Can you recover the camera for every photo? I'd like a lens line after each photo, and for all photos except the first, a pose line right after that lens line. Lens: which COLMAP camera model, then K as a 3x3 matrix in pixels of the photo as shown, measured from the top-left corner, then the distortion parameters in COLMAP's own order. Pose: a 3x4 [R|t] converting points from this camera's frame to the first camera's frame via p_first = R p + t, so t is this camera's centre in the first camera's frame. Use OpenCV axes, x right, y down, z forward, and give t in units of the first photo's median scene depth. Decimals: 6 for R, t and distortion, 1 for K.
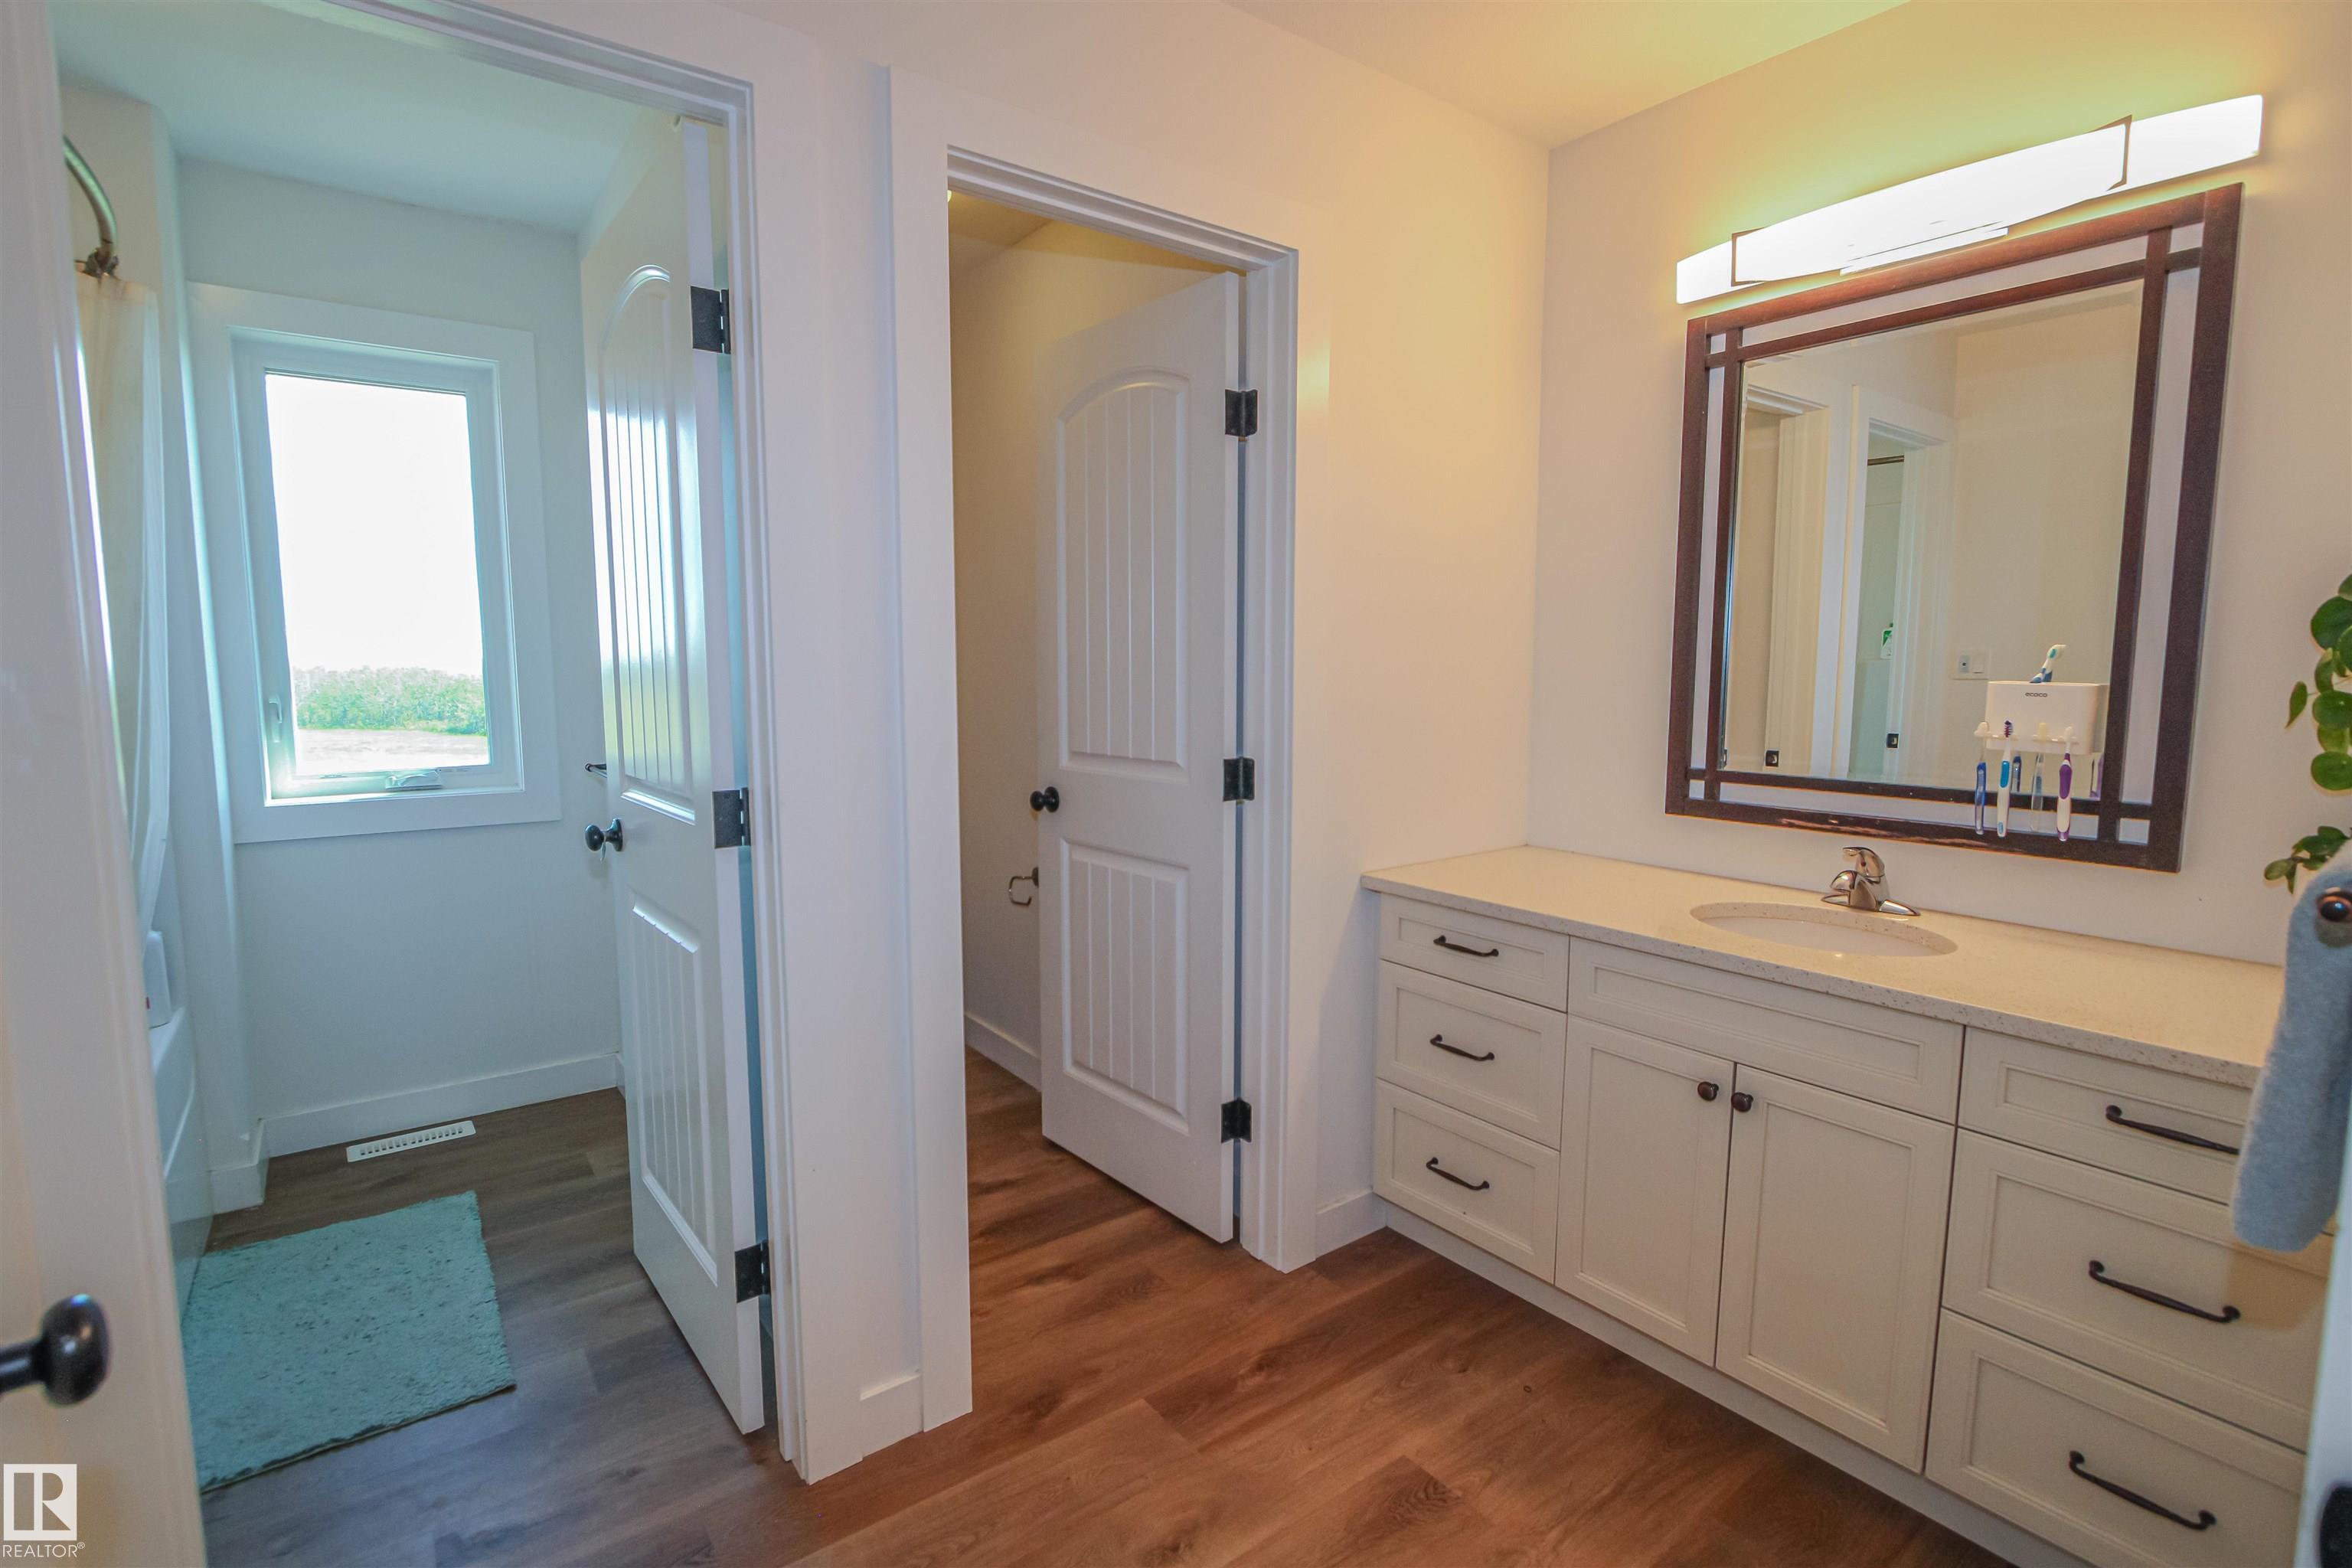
lens RADIAL K [[1111.1, 0, 1168.3], [0, 1111.1, 778.2], [0, 0, 1]] dist [-0.014566, 0.000518]
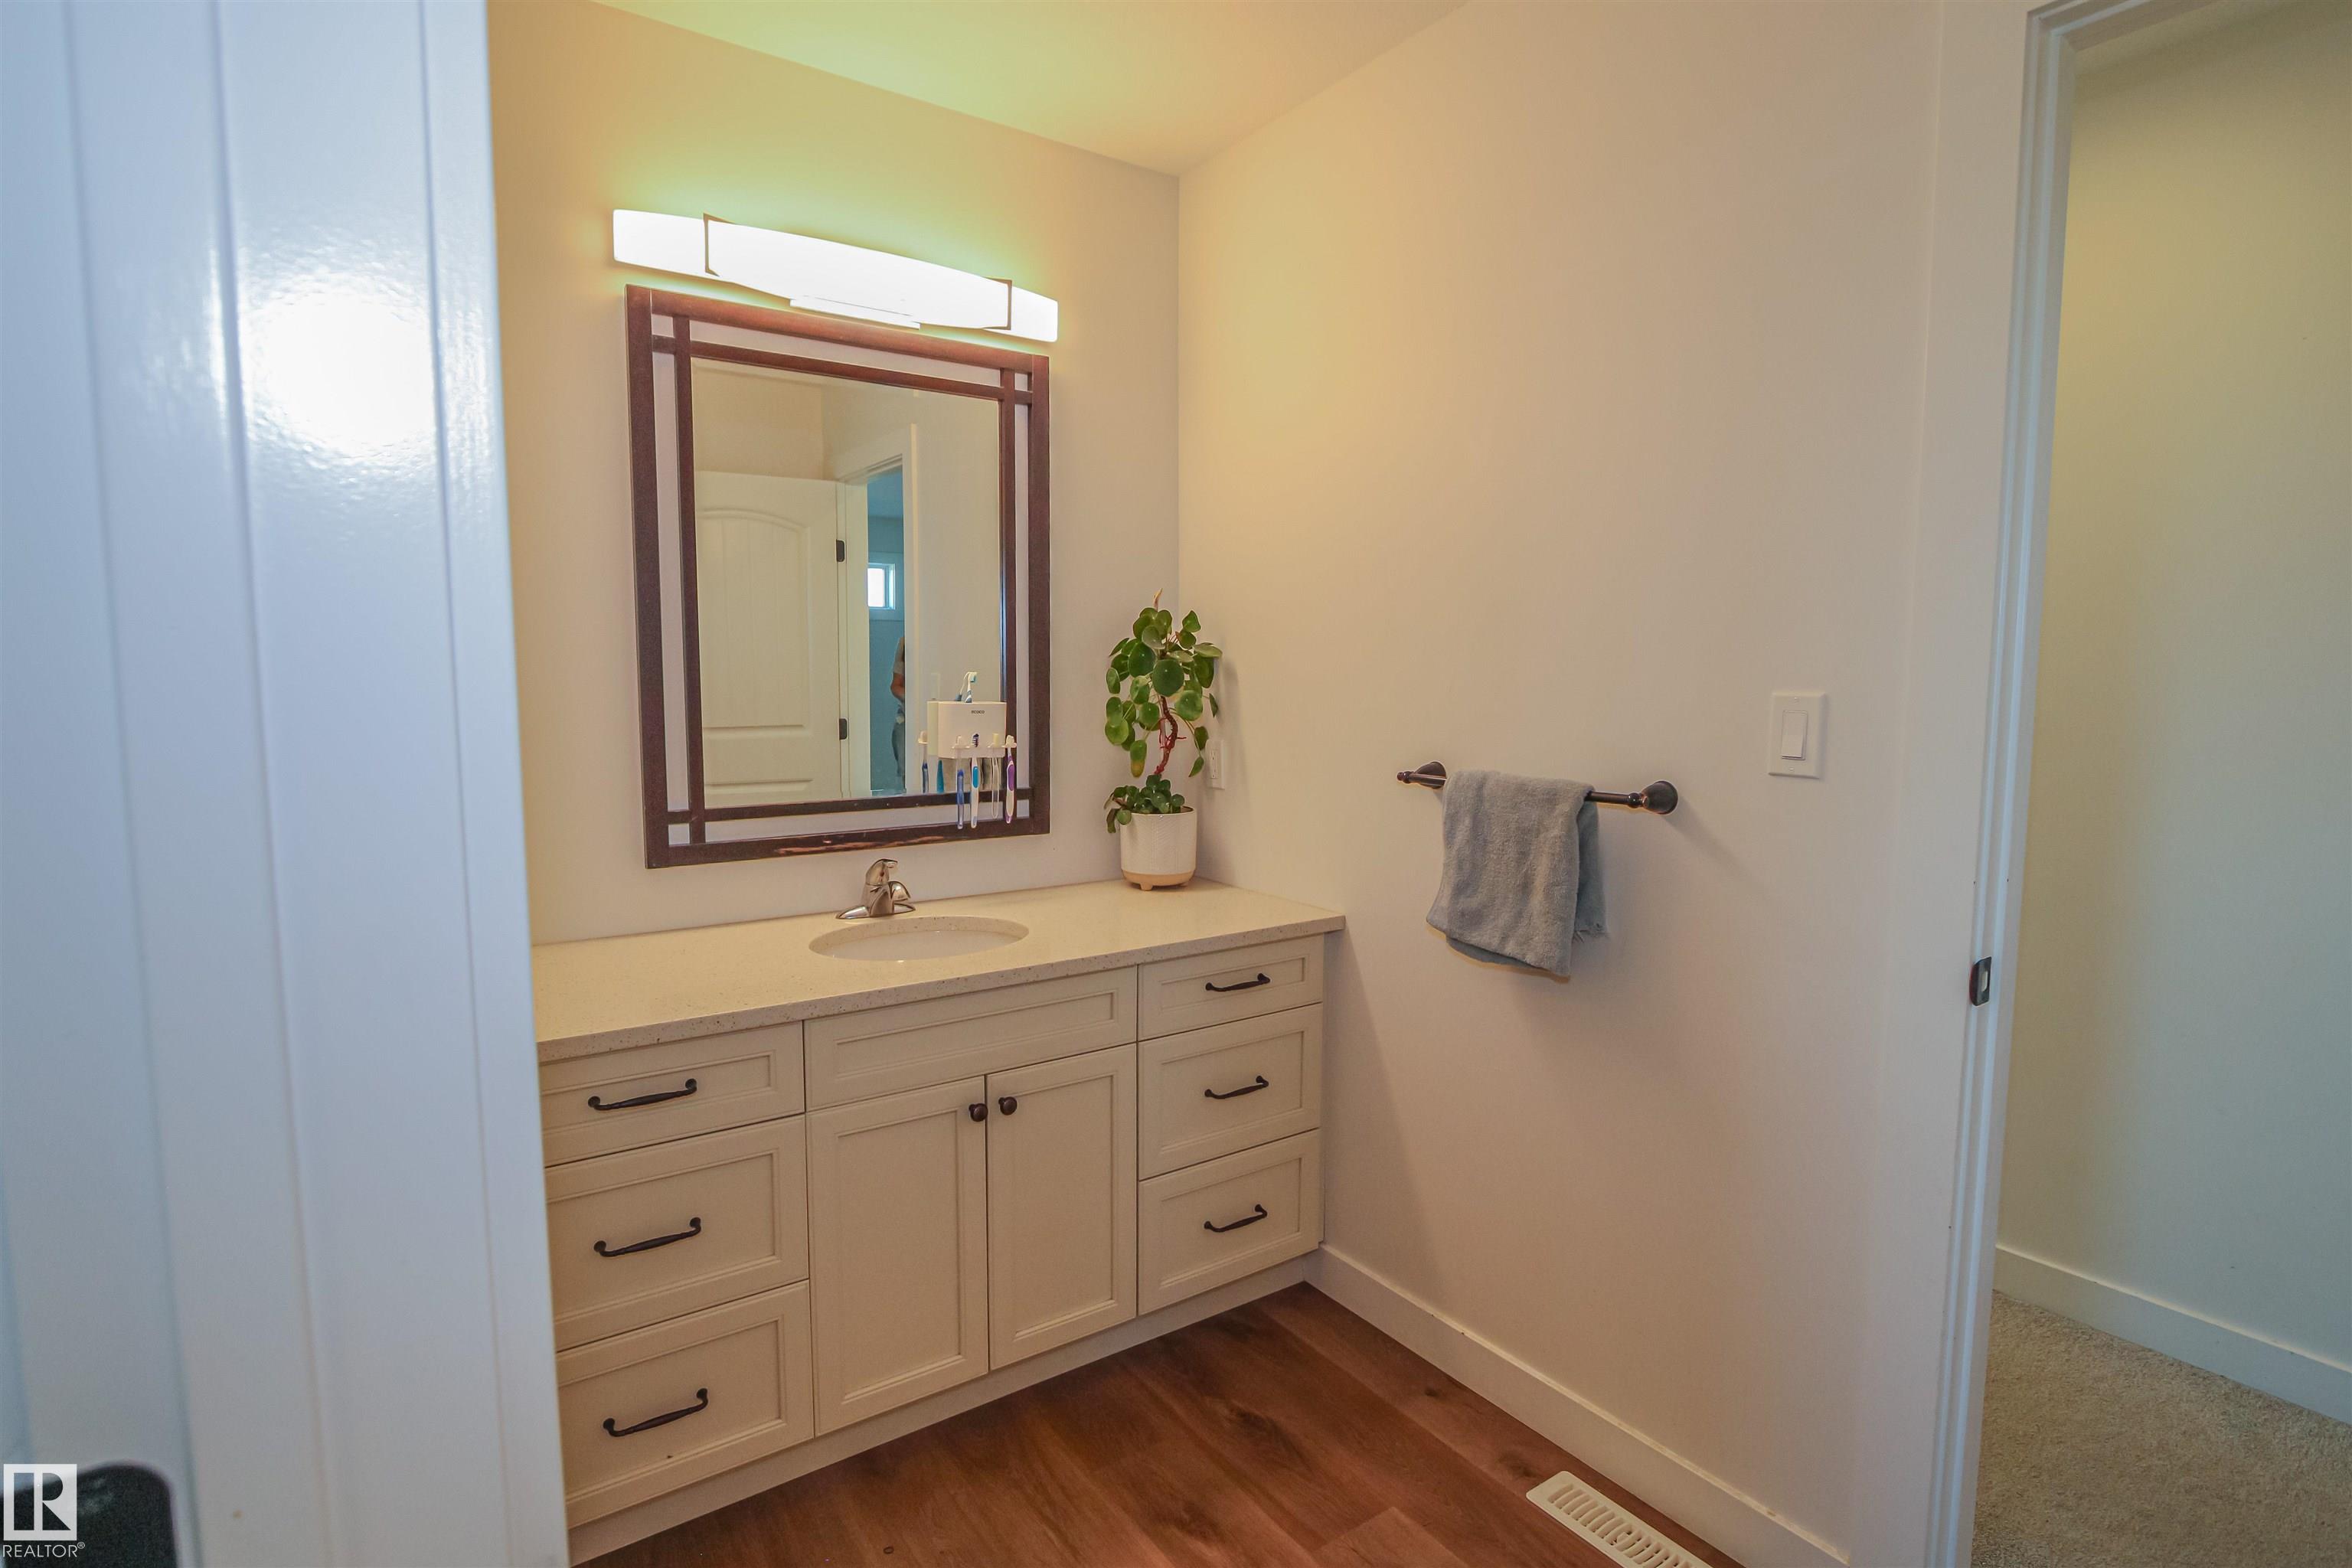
lens RADIAL K [[1111.1, 0, 1168.3], [0, 1111.1, 778.2], [0, 0, 1]] dist [-0.014566, 0.000518]
pose [[0.036739, -0.096305, 0.994674, -0.473901], [0.105294, 0.990178, 0.091980, -0.093395], [-0.993762, 0.101354, 0.046519, 0.723740]]
